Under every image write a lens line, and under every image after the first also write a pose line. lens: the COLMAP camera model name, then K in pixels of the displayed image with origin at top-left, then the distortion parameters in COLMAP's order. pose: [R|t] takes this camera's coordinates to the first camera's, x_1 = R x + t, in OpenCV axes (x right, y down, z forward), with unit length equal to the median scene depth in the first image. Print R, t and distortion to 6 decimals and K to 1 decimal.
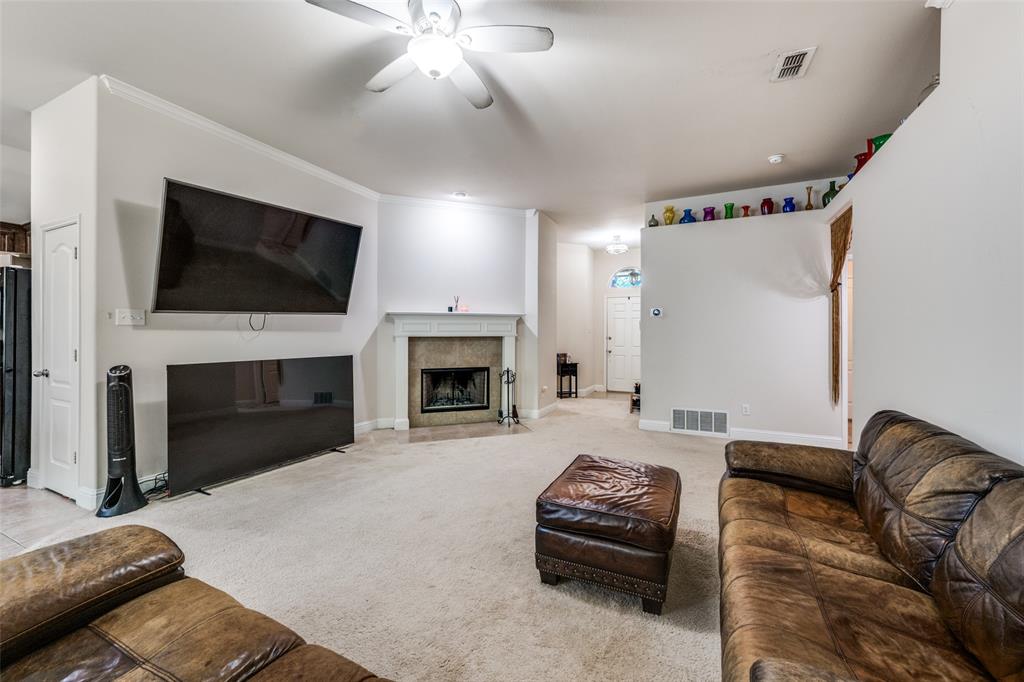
lens RADIAL K [[405.1, 0, 512.0], [0, 405.1, 341.0], [0, 0, 1]] dist [0.001455, -0.000043]
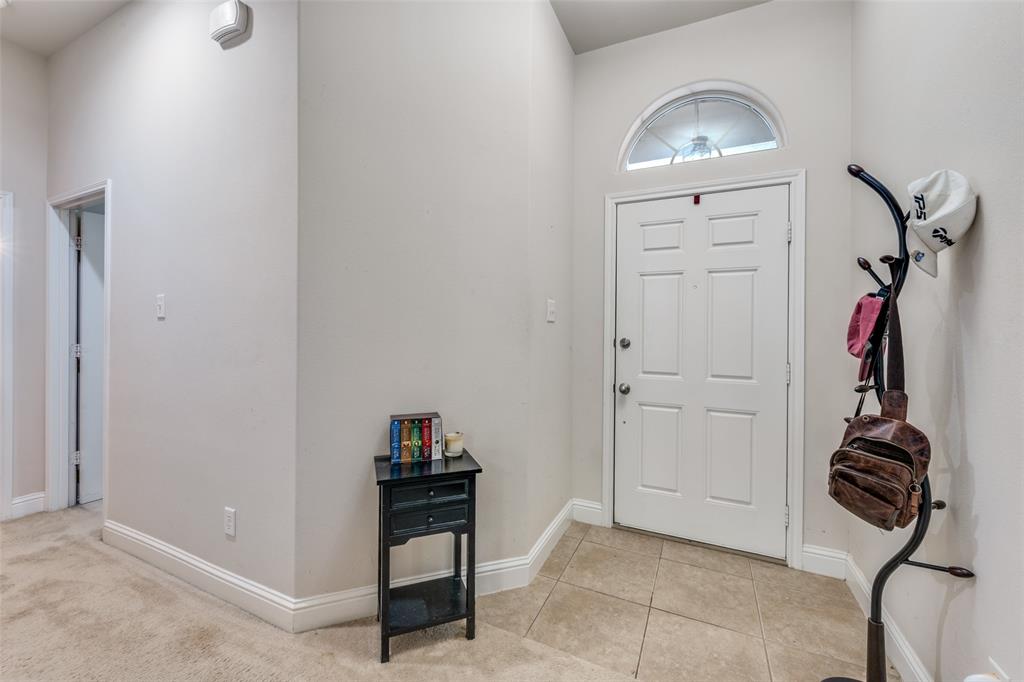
lens RADIAL K [[405.1, 0, 512.0], [0, 405.1, 341.0], [0, 0, 1]] dist [0.001455, -0.000043]
pose [[0.999949, 0.004954, -0.008761, 0.166184], [-0.004886, 0.999958, 0.007725, -0.011075], [0.008799, -0.007682, 0.999932, 0.722756]]
